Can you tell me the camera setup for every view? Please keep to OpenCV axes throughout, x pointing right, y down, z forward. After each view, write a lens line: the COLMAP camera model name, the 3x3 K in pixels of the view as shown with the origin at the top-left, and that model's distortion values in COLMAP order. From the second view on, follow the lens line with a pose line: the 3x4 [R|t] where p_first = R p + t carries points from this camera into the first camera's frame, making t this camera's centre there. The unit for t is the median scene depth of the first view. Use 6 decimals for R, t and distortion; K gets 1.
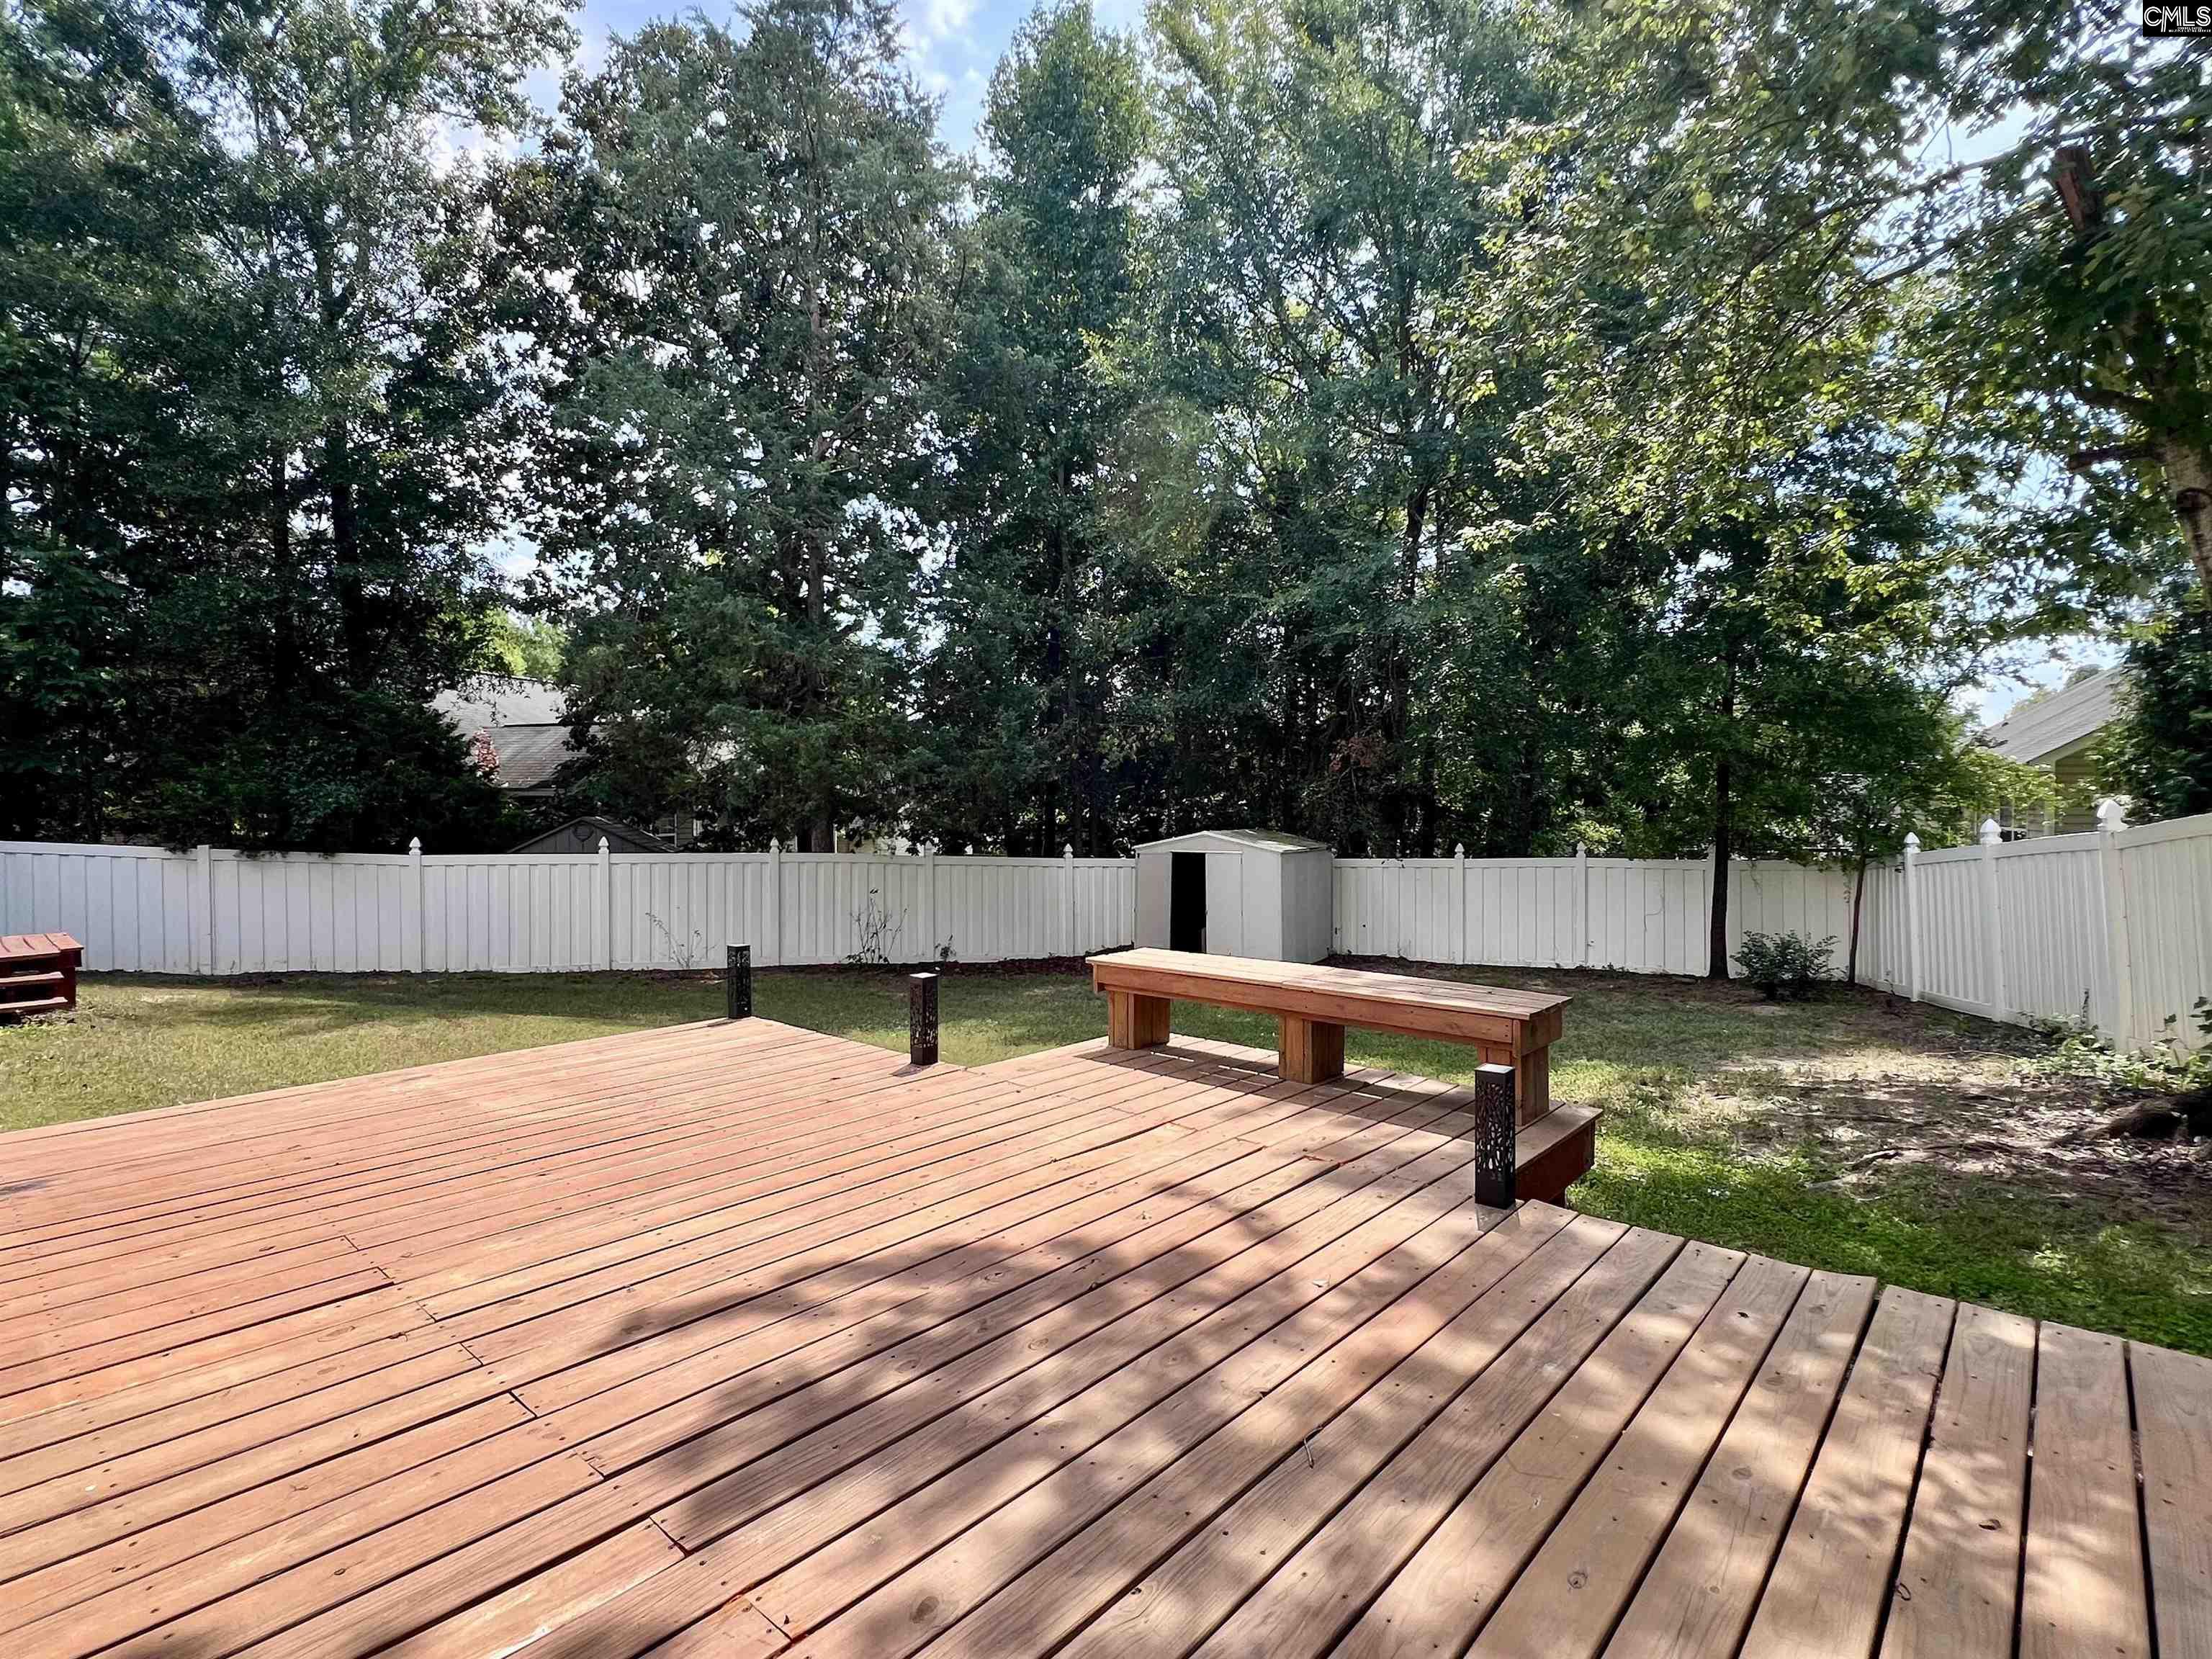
lens RADIAL K [[1131.6, 0, 1100.7], [0, 1131.6, 824.4], [0, 0, 1]] dist [-0.001469, 0.000016]
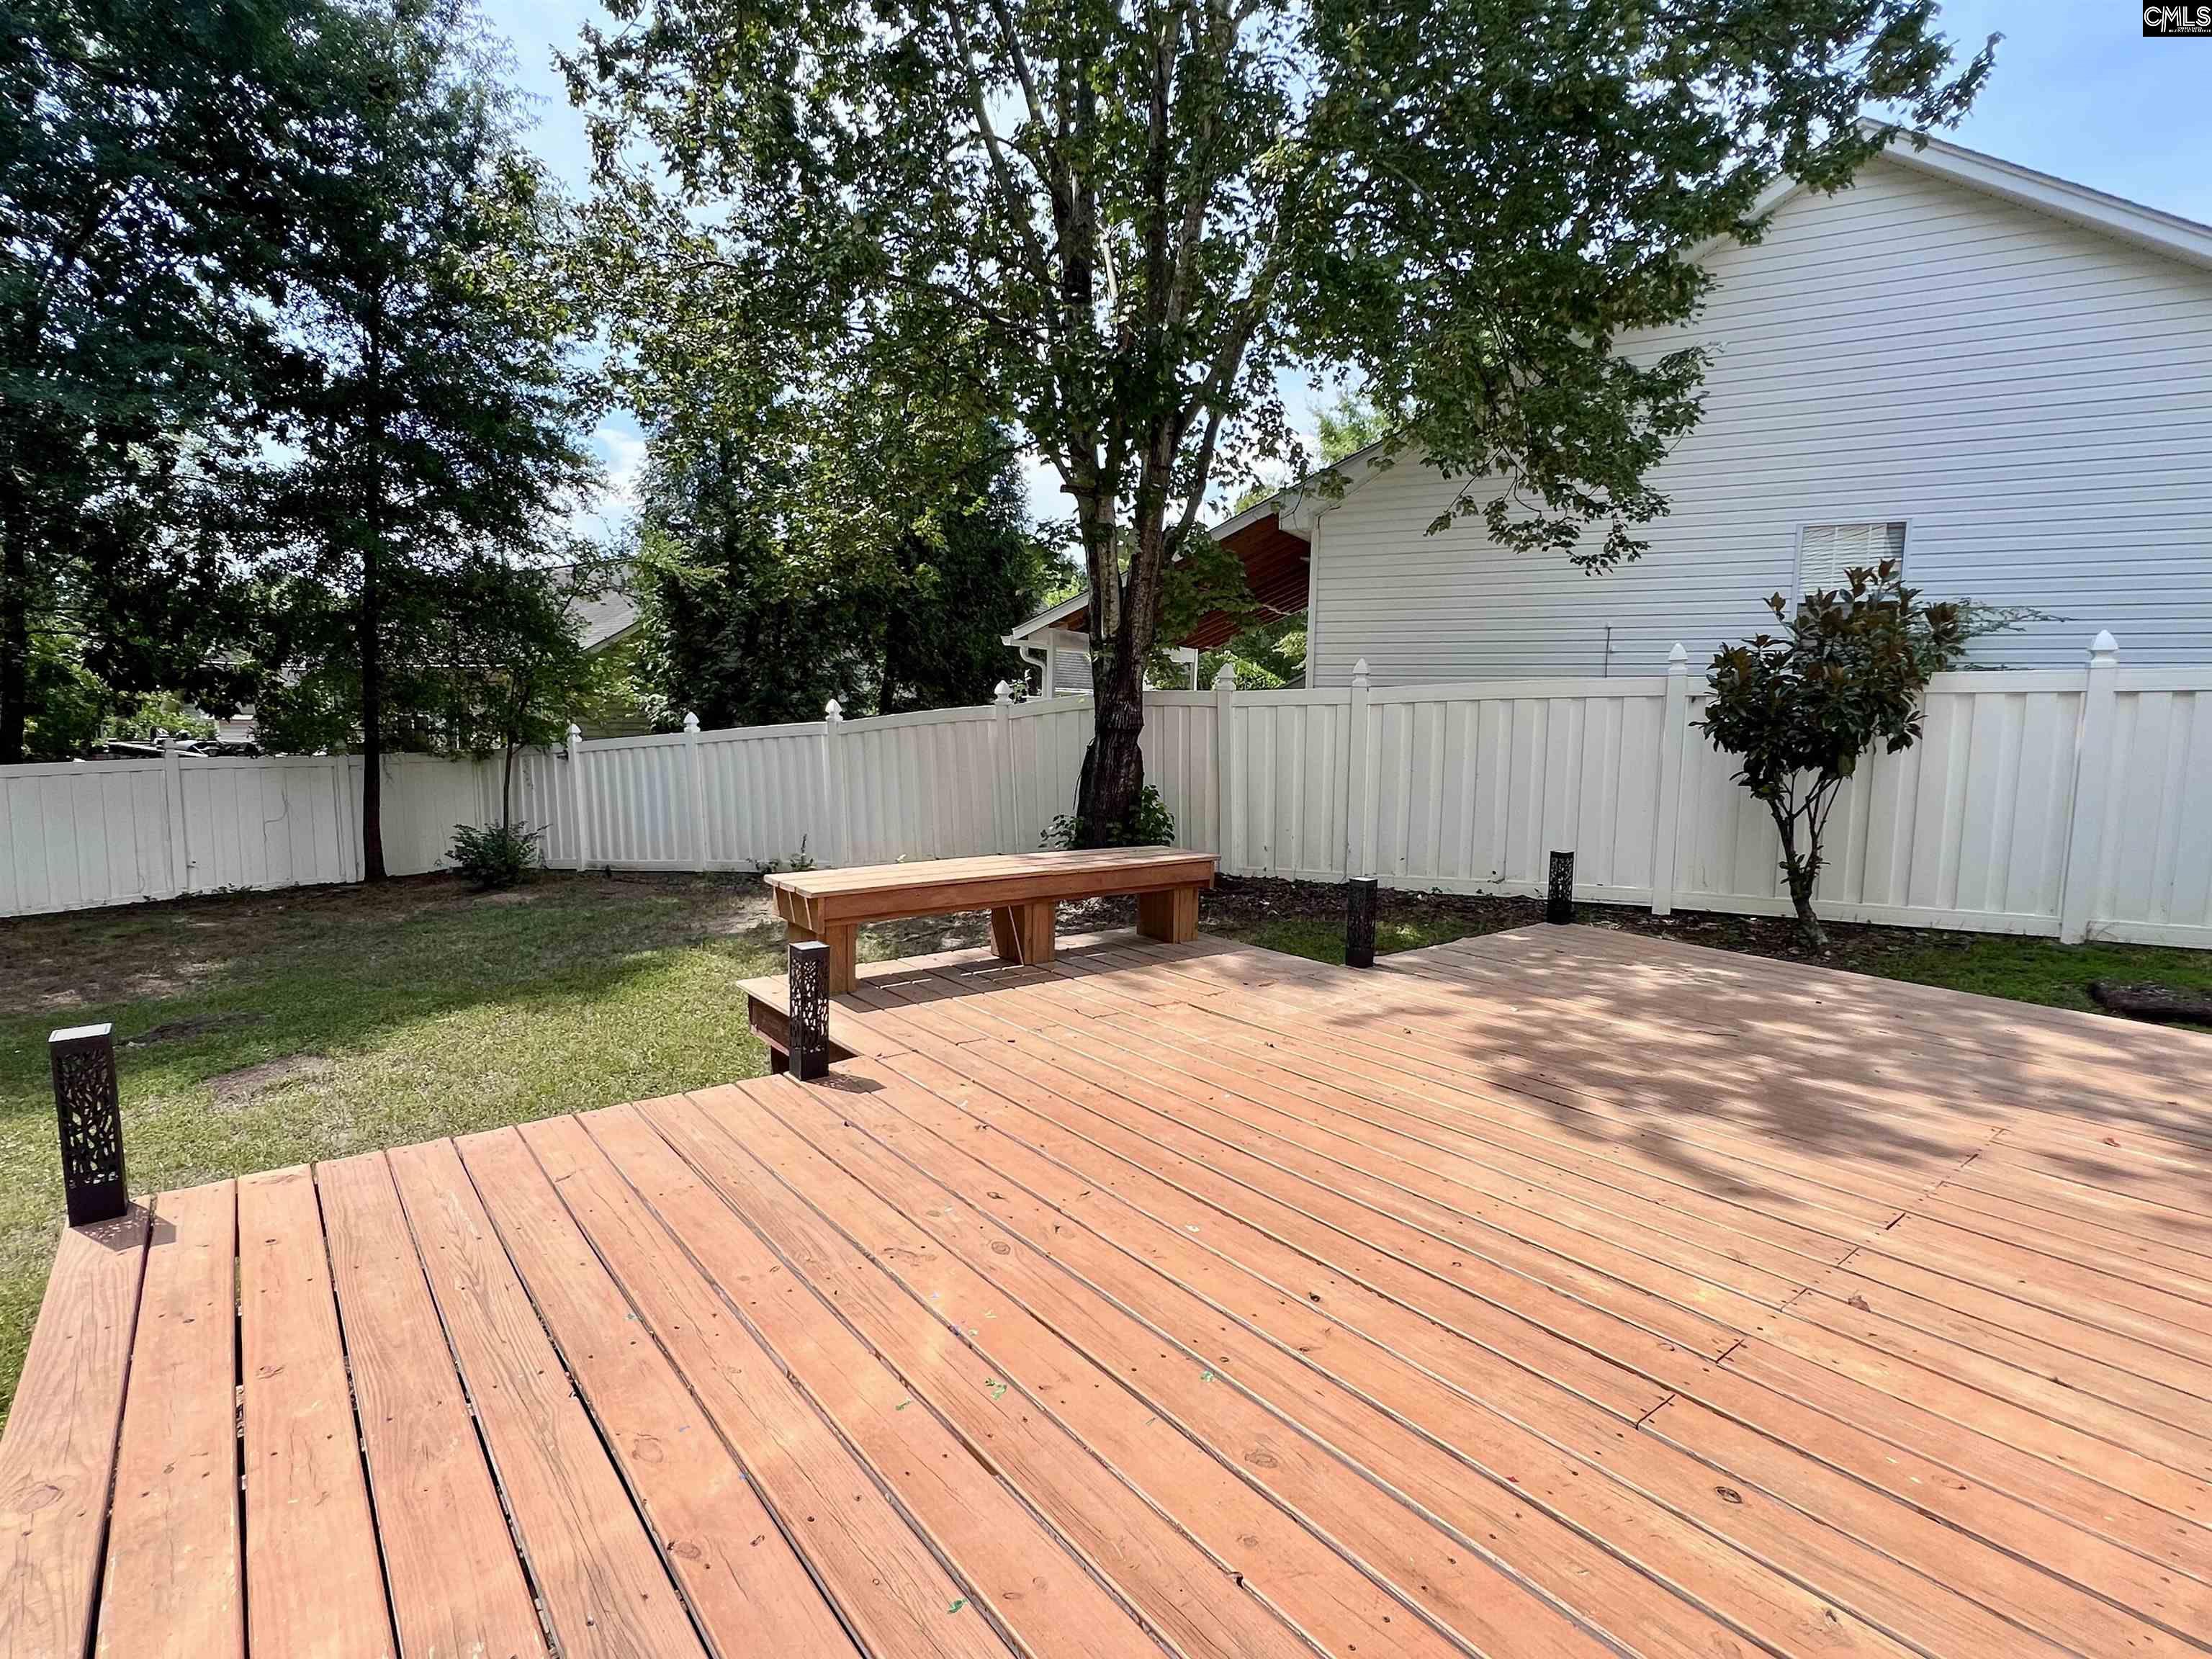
lens RADIAL K [[1093.8, 0, 1106.0], [0, 1093.8, 829.5], [0, 0, 1]] dist [-0.003690, -0.000709]
pose [[0.179199, -0.110808, 0.977553, -1.320383], [0.009178, 0.993782, 0.110965, -0.020373], [-0.983770, -0.010912, 0.179101, 1.239495]]
